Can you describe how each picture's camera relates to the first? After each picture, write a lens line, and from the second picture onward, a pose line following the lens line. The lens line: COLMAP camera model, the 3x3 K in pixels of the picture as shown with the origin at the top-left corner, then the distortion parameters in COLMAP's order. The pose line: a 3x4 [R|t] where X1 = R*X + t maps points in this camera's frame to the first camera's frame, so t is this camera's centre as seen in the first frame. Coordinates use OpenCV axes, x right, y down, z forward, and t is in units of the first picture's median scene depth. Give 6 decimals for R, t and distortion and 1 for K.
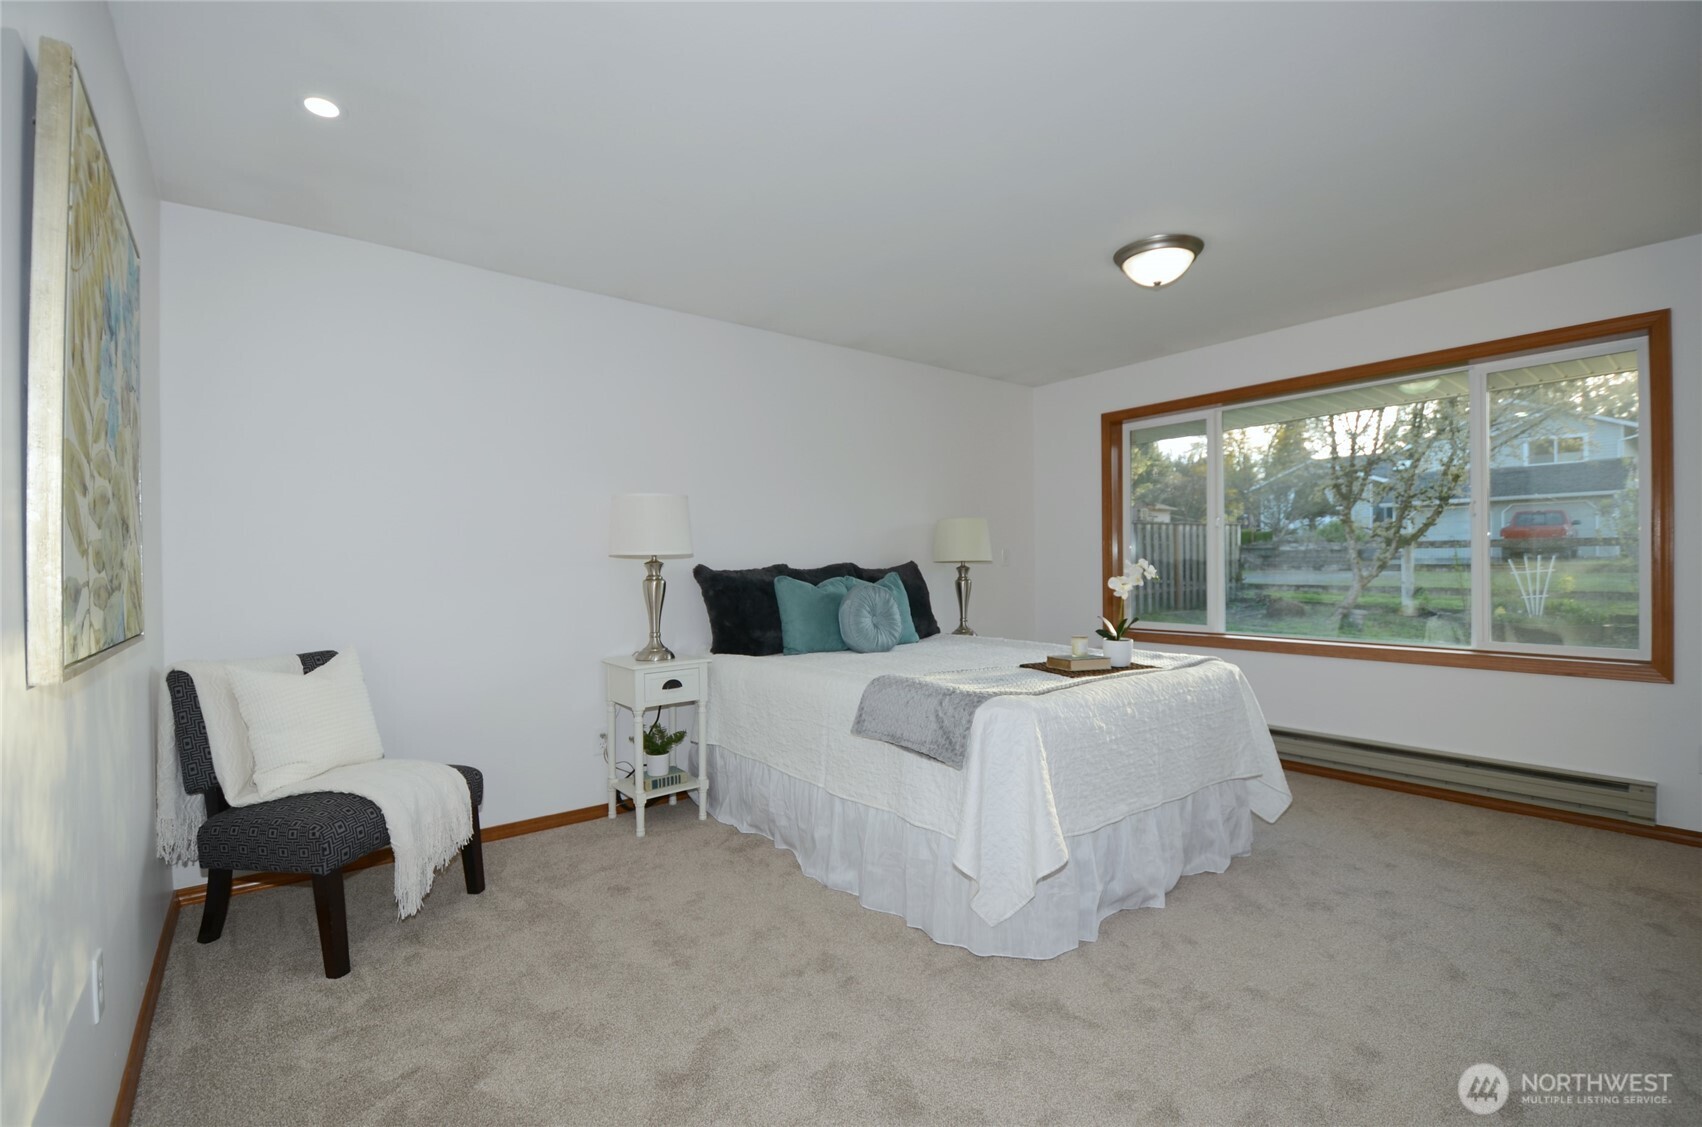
lens RADIAL K [[755.1, 0, 854.2], [0, 755.1, 565.2], [0, 0, 1]] dist [-0.024335, -0.000546]
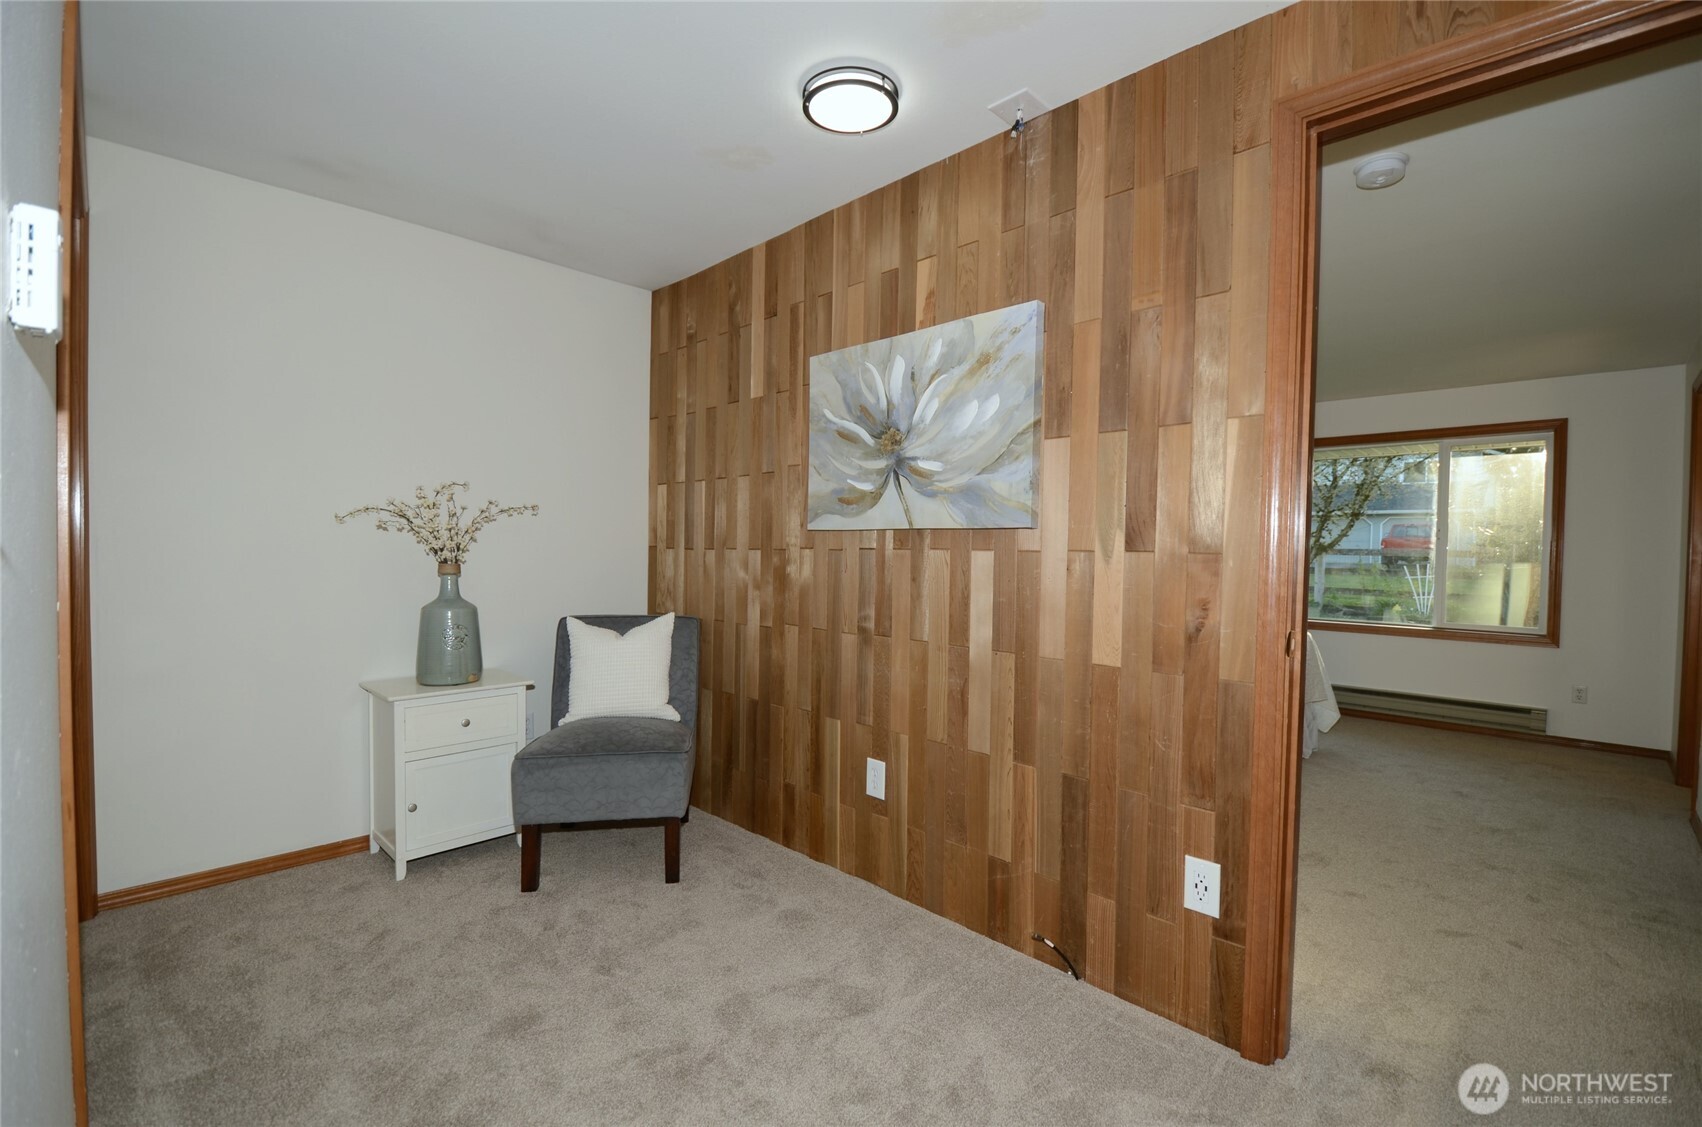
lens RADIAL K [[755.1, 0, 848.9], [0, 755.1, 568.2], [0, 0, 1]] dist [-0.024335, -0.000546]
pose [[0.992804, 0.028490, 0.116309, -0.290814], [-0.030835, 0.999355, 0.018417, 0.001056], [-0.115709, -0.021871, 0.993042, -0.200359]]
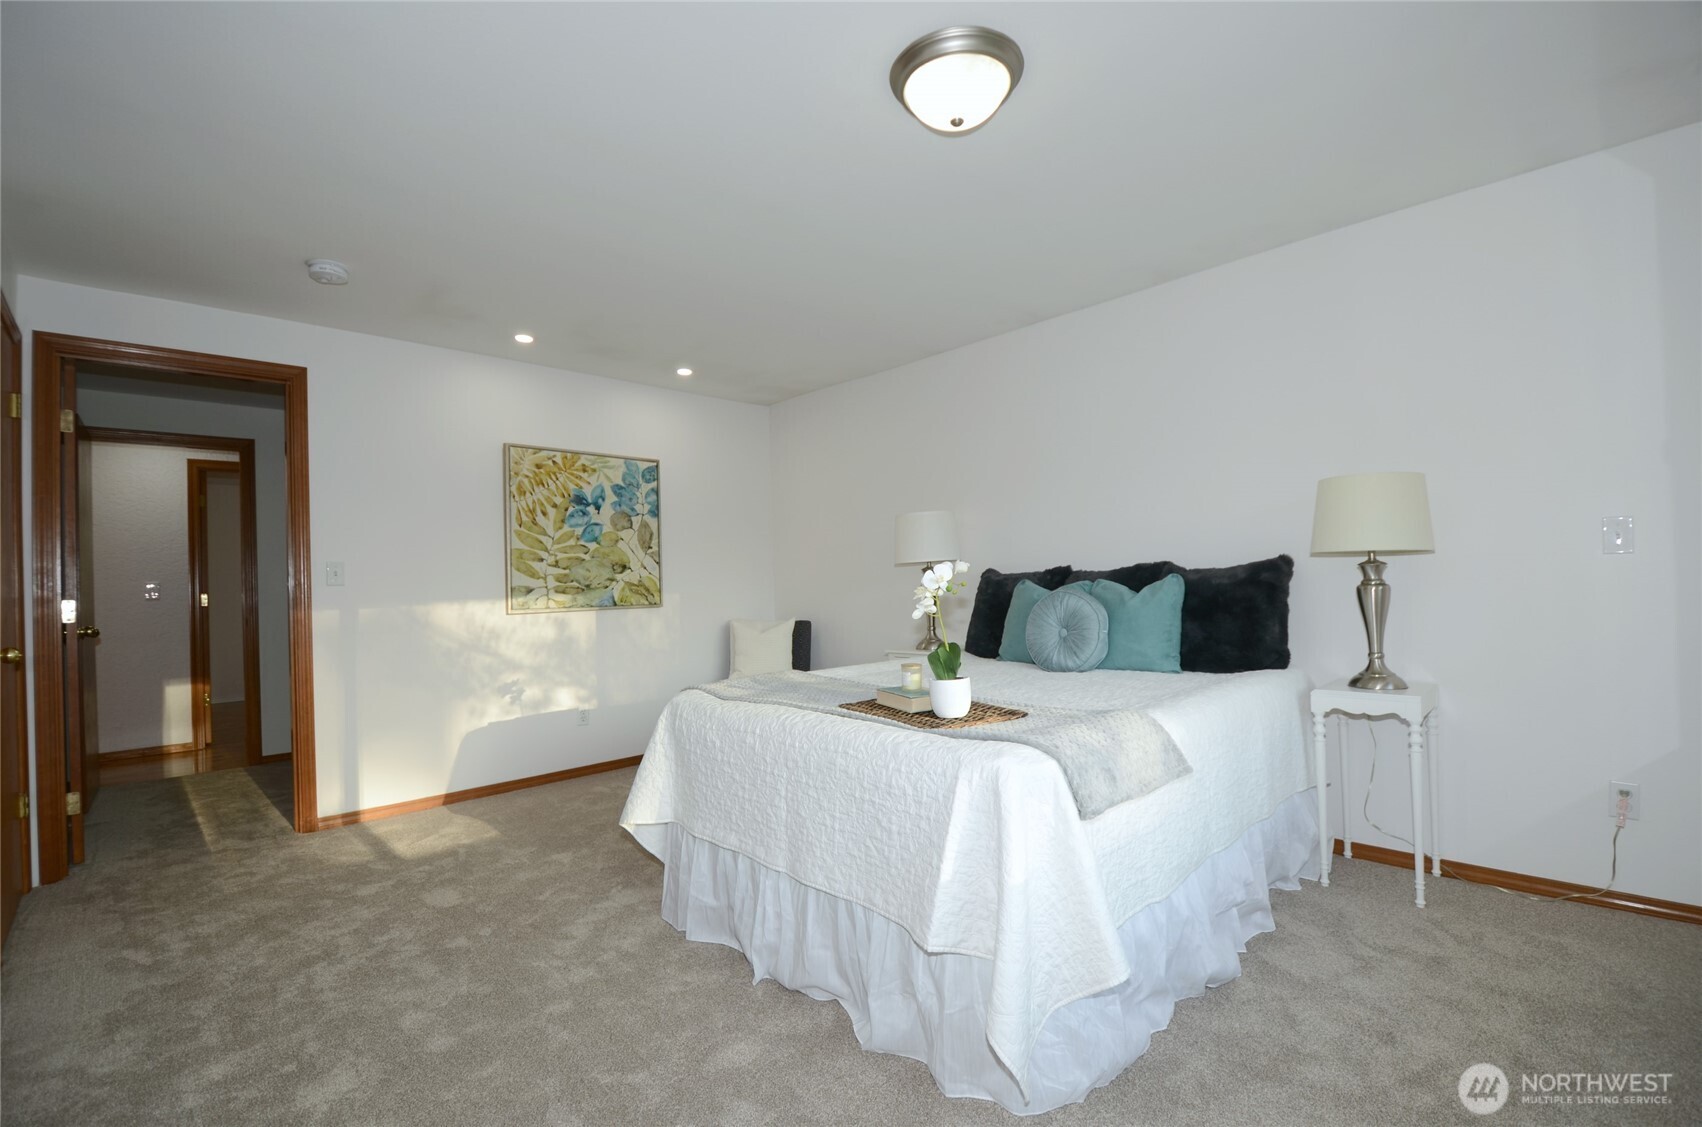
lens RADIAL K [[755.1, 0, 851.3], [0, 755.1, 571.7], [0, 0, 1]] dist [-0.024335, -0.000546]
pose [[0.129482, -0.012101, -0.991508, 0.645199], [0.011091, 0.999881, -0.010754, 0.011146], [0.991520, -0.009604, 0.129601, 0.538258]]
